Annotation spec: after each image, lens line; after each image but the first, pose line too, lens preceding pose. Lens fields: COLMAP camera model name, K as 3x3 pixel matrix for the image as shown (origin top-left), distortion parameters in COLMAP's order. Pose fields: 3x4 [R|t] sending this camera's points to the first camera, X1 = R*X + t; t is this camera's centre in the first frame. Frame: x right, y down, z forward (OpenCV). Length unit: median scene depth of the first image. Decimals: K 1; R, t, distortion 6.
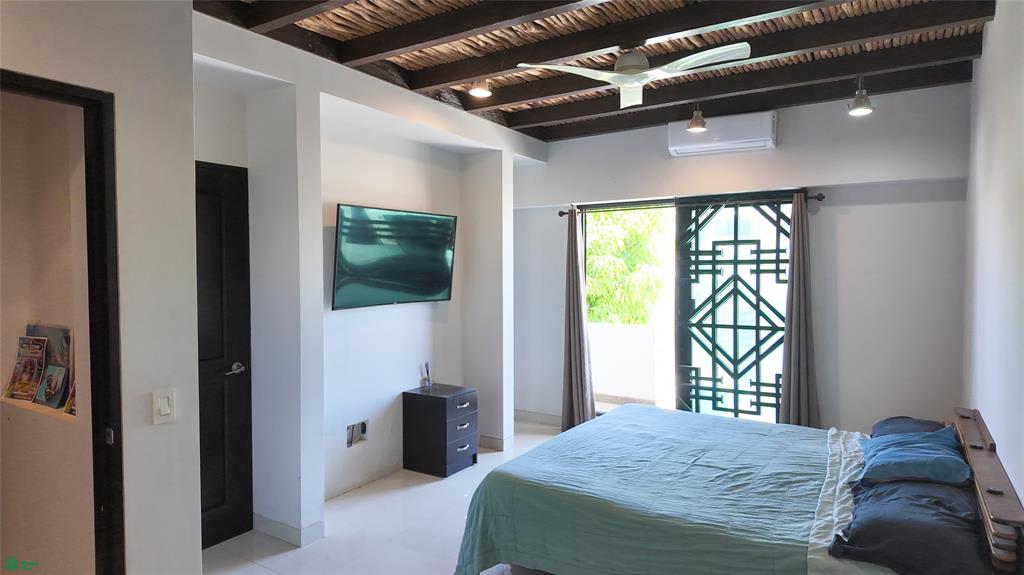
lens RADIAL K [[603.3, 0, 511.7], [0, 603.3, 286.0], [0, 0, 1]] dist [0.049338, -0.037216]
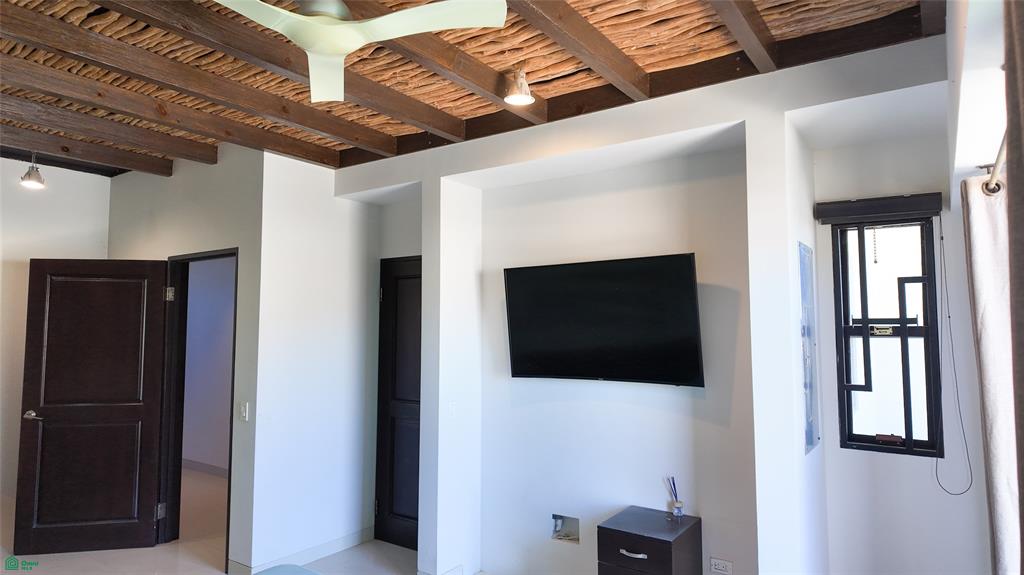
lens RADIAL K [[603.3, 0, 511.5], [0, 603.3, 286.8], [0, 0, 1]] dist [0.049338, -0.037216]
pose [[-0.052252, -0.064443, -0.996552, 0.584852], [-0.025011, 0.997687, -0.063205, -0.037963], [0.998321, 0.021622, -0.053743, 0.896746]]
